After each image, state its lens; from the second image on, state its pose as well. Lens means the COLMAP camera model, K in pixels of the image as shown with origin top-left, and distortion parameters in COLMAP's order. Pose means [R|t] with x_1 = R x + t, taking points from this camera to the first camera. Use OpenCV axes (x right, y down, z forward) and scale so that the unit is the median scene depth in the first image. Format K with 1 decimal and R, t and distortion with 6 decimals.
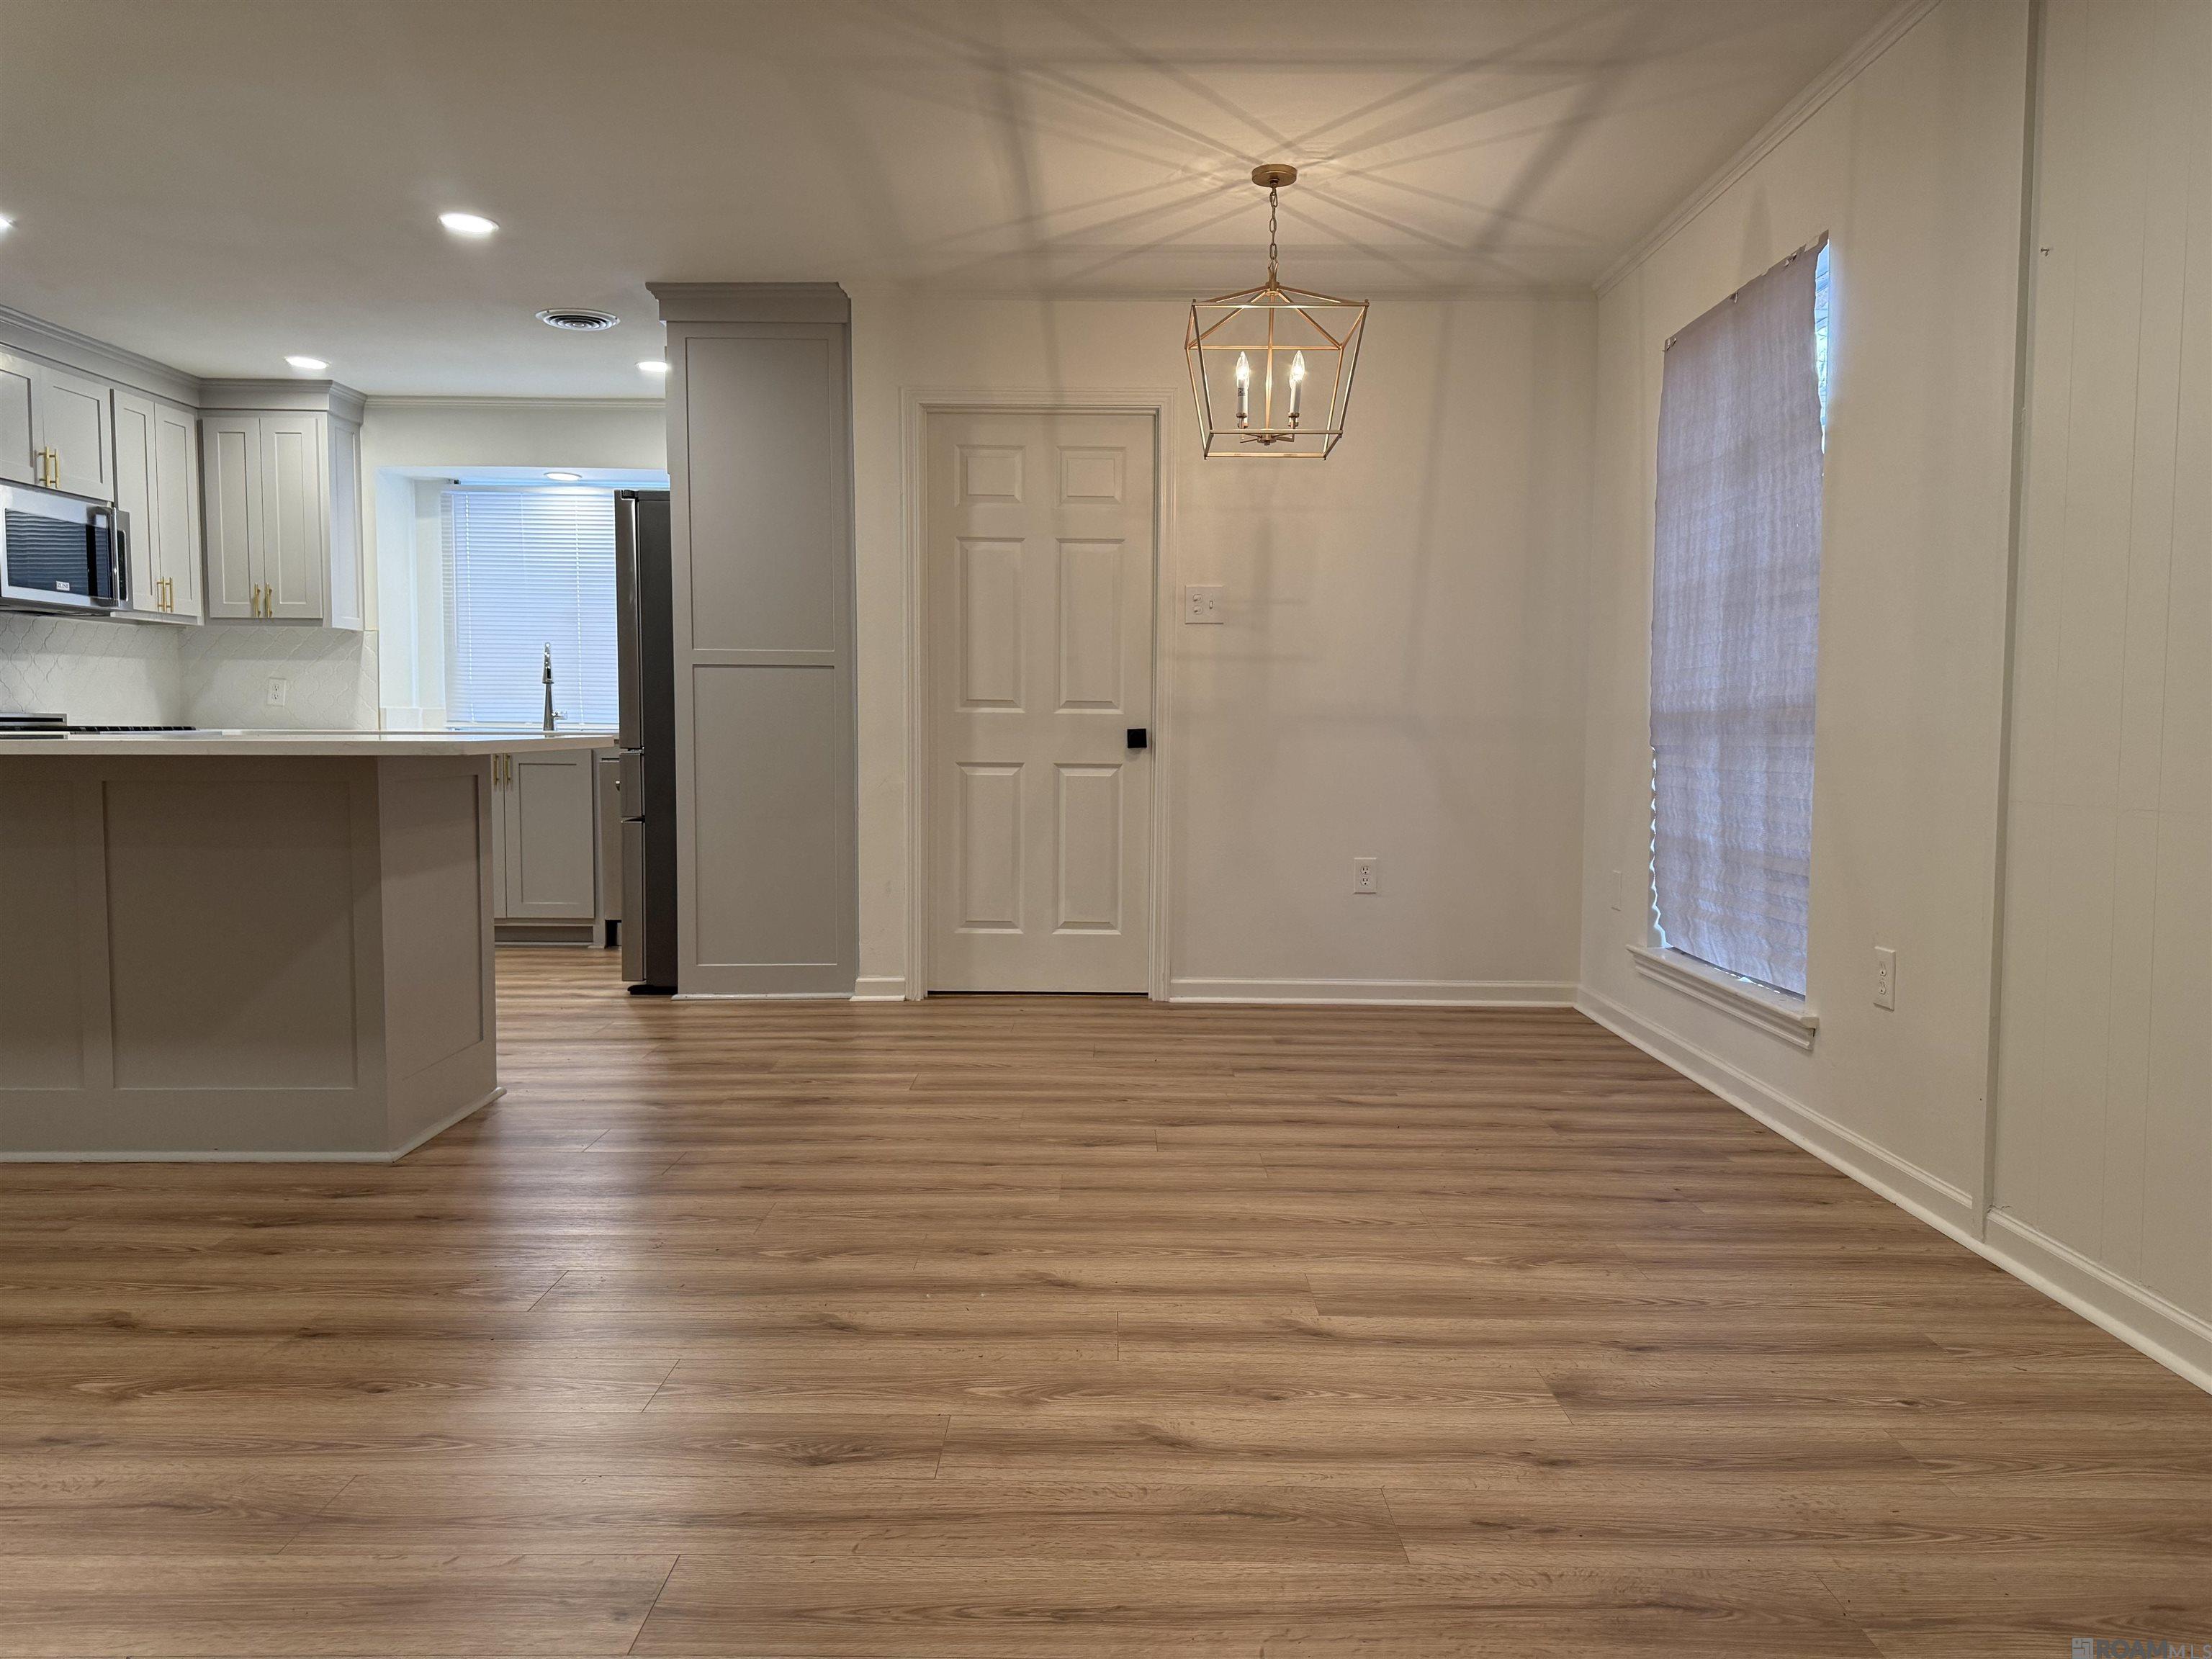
lens RADIAL K [[1560.1, 0, 1108.2], [0, 1560.1, 837.6], [0, 0, 1]] dist [0.068153, -0.073915]
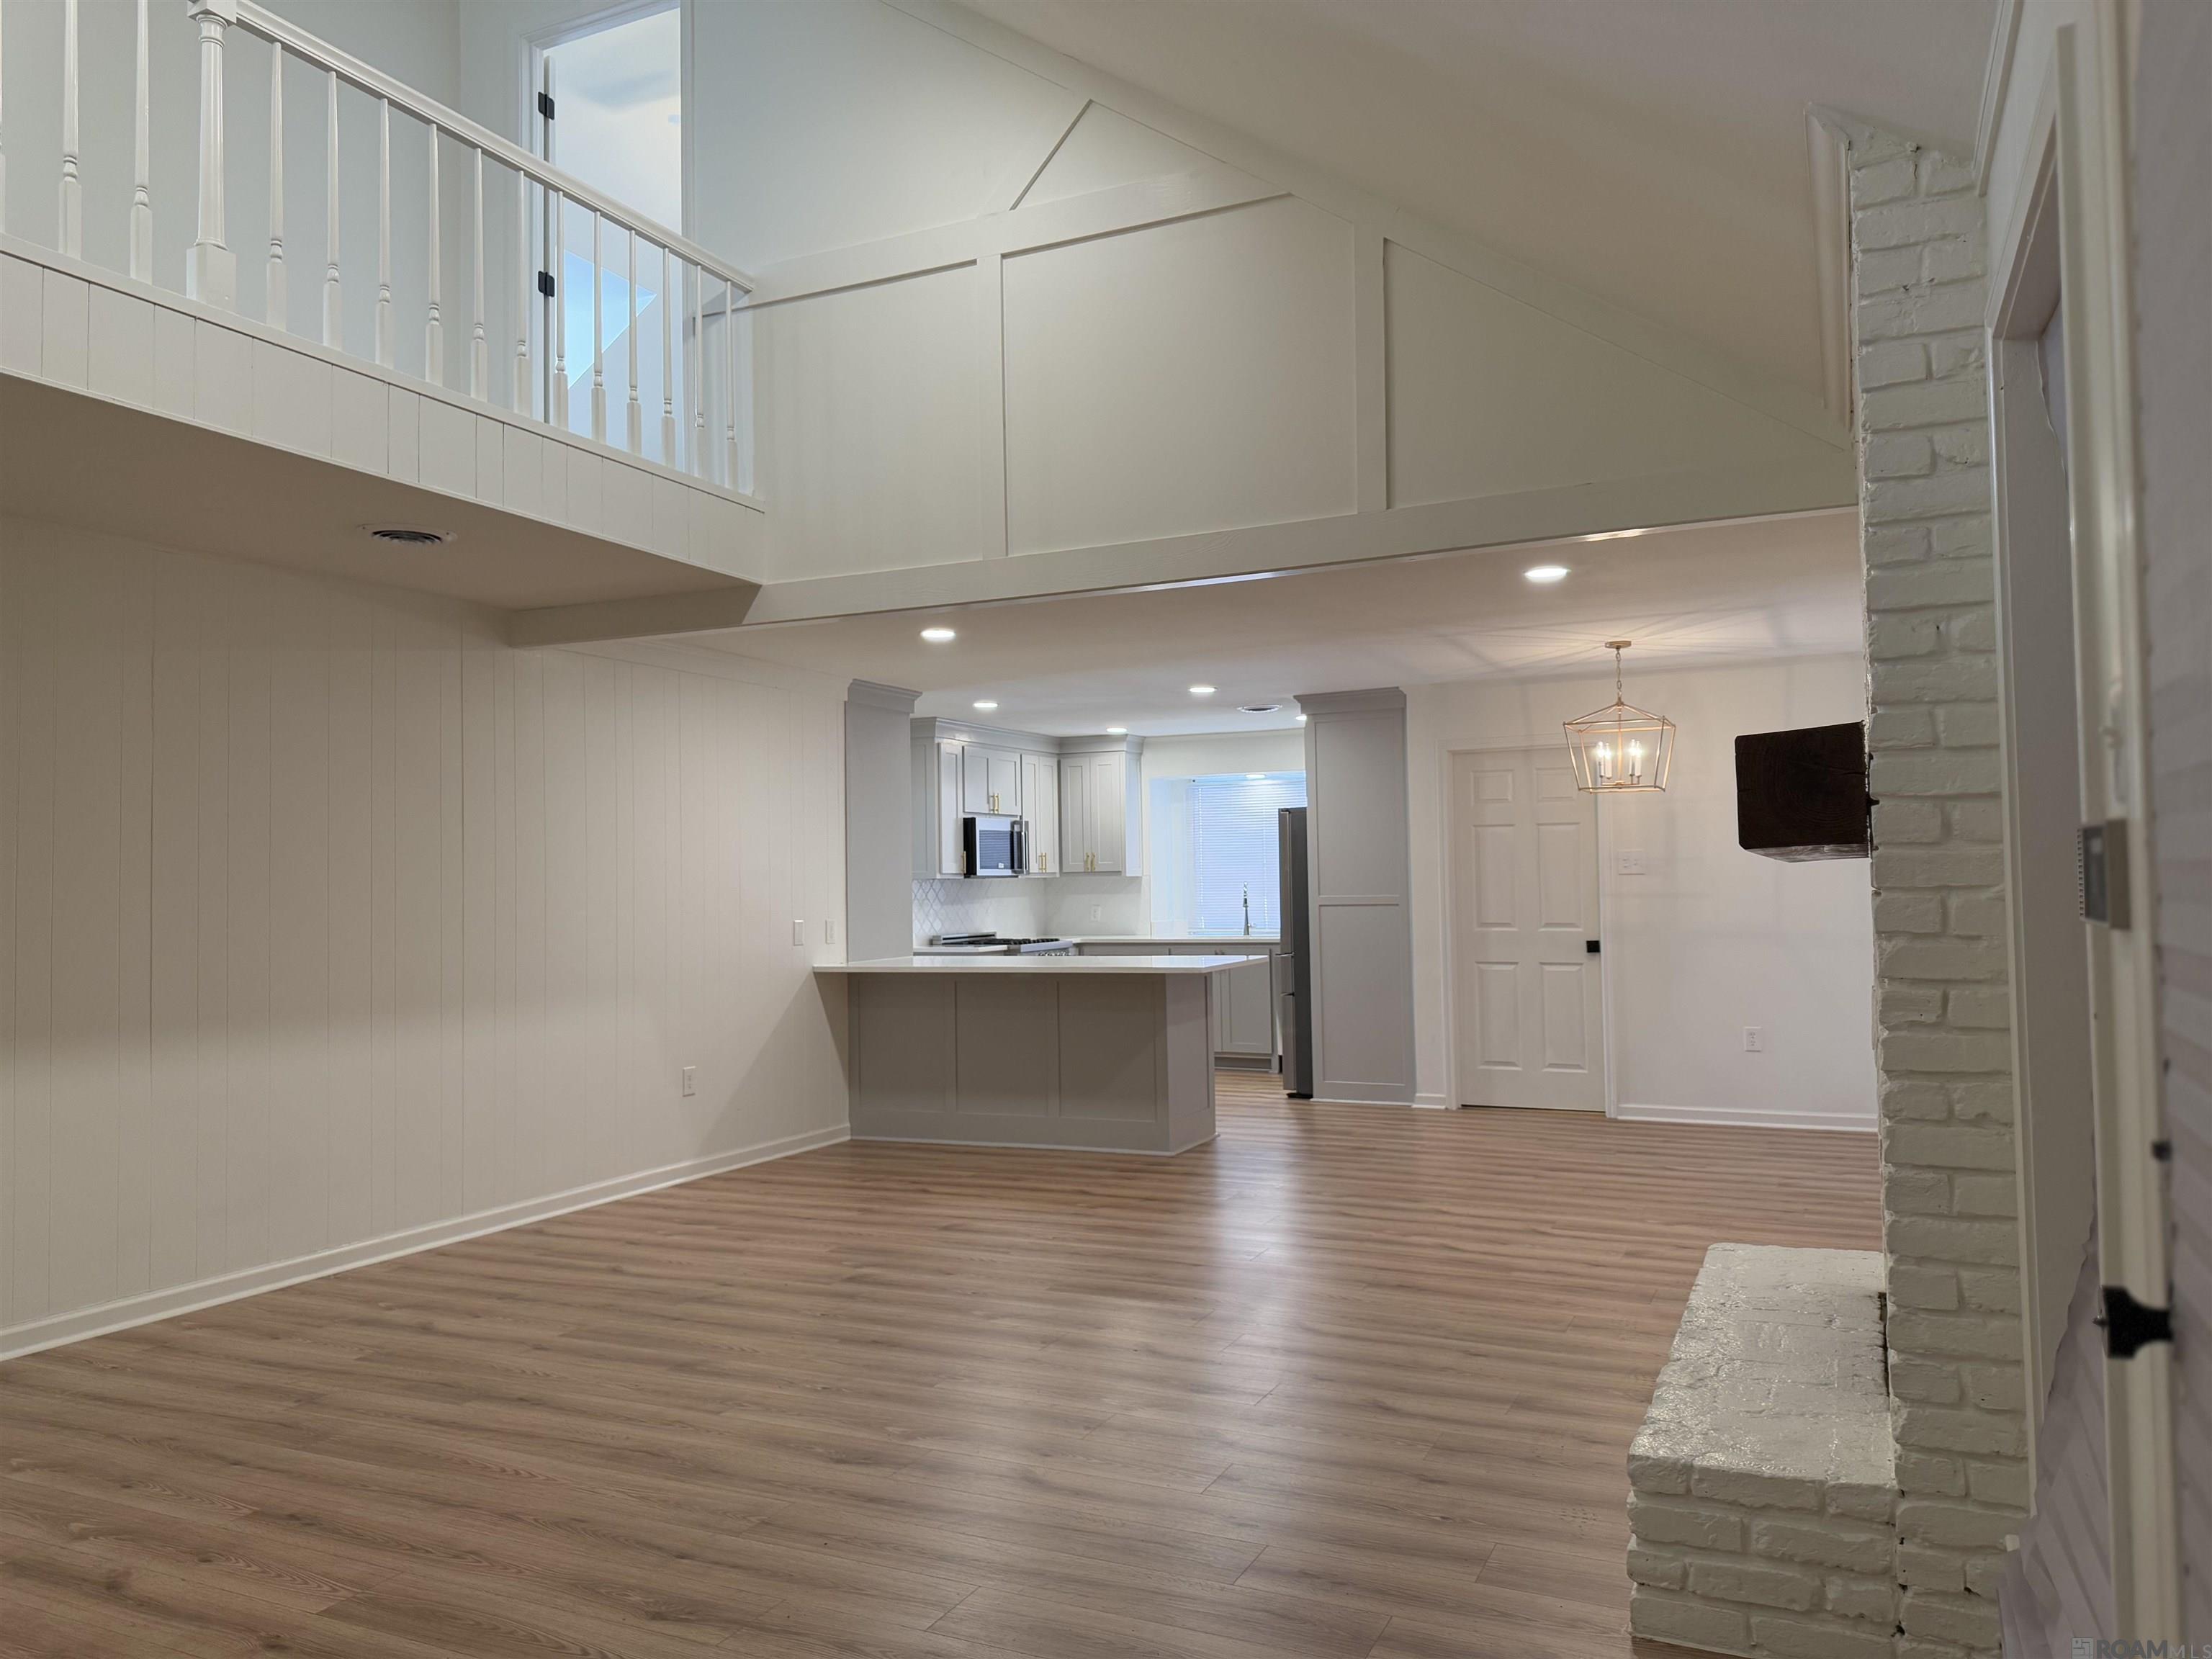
lens RADIAL K [[1560.1, 0, 1102.7], [0, 1560.1, 801.0], [0, 0, 1]] dist [0.068153, -0.073915]
pose [[0.902230, -0.045256, -0.428874, 0.333755], [-0.007773, 0.992611, -0.121094, -0.018360], [0.431185, 0.112588, 0.895211, -0.836380]]
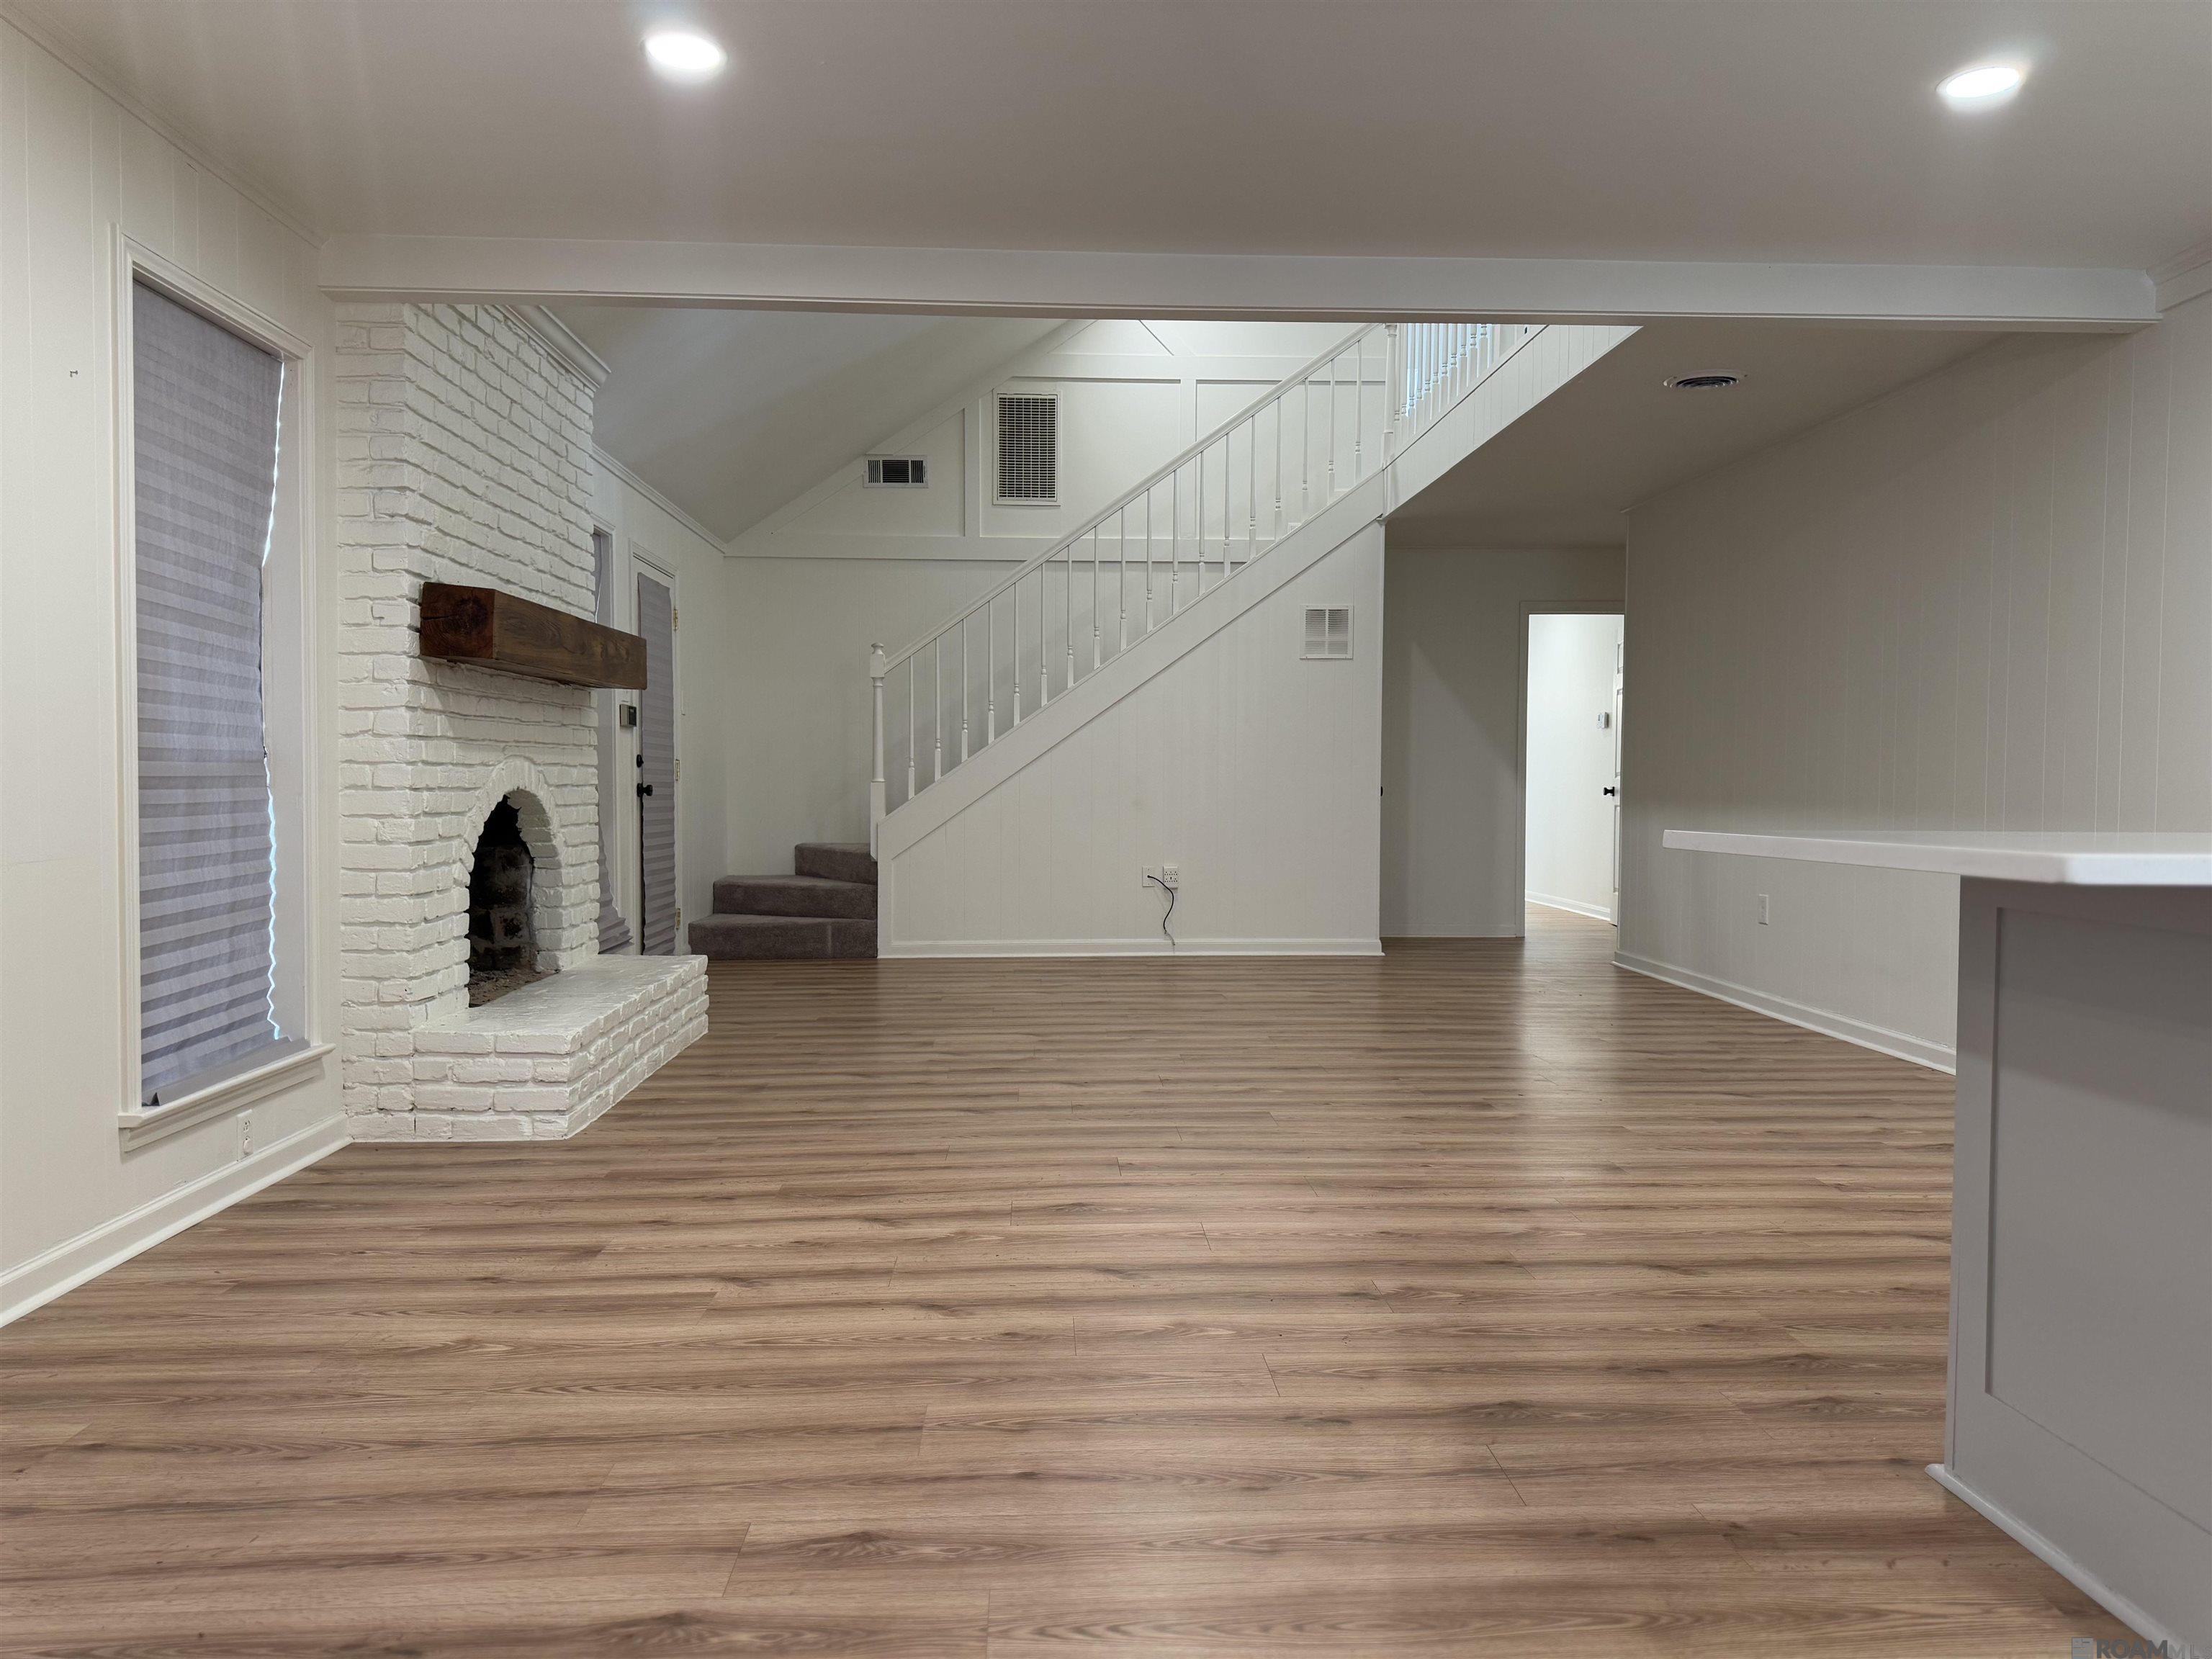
lens RADIAL K [[1560.1, 0, 1119.6], [0, 1560.1, 830.4], [0, 0, 1]] dist [0.068153, -0.073915]
pose [[-0.998403, -0.007026, -0.056048, -0.060968], [-0.012710, 0.994733, 0.101705, -0.102775], [0.055038, 0.102255, -0.993235, 1.313532]]
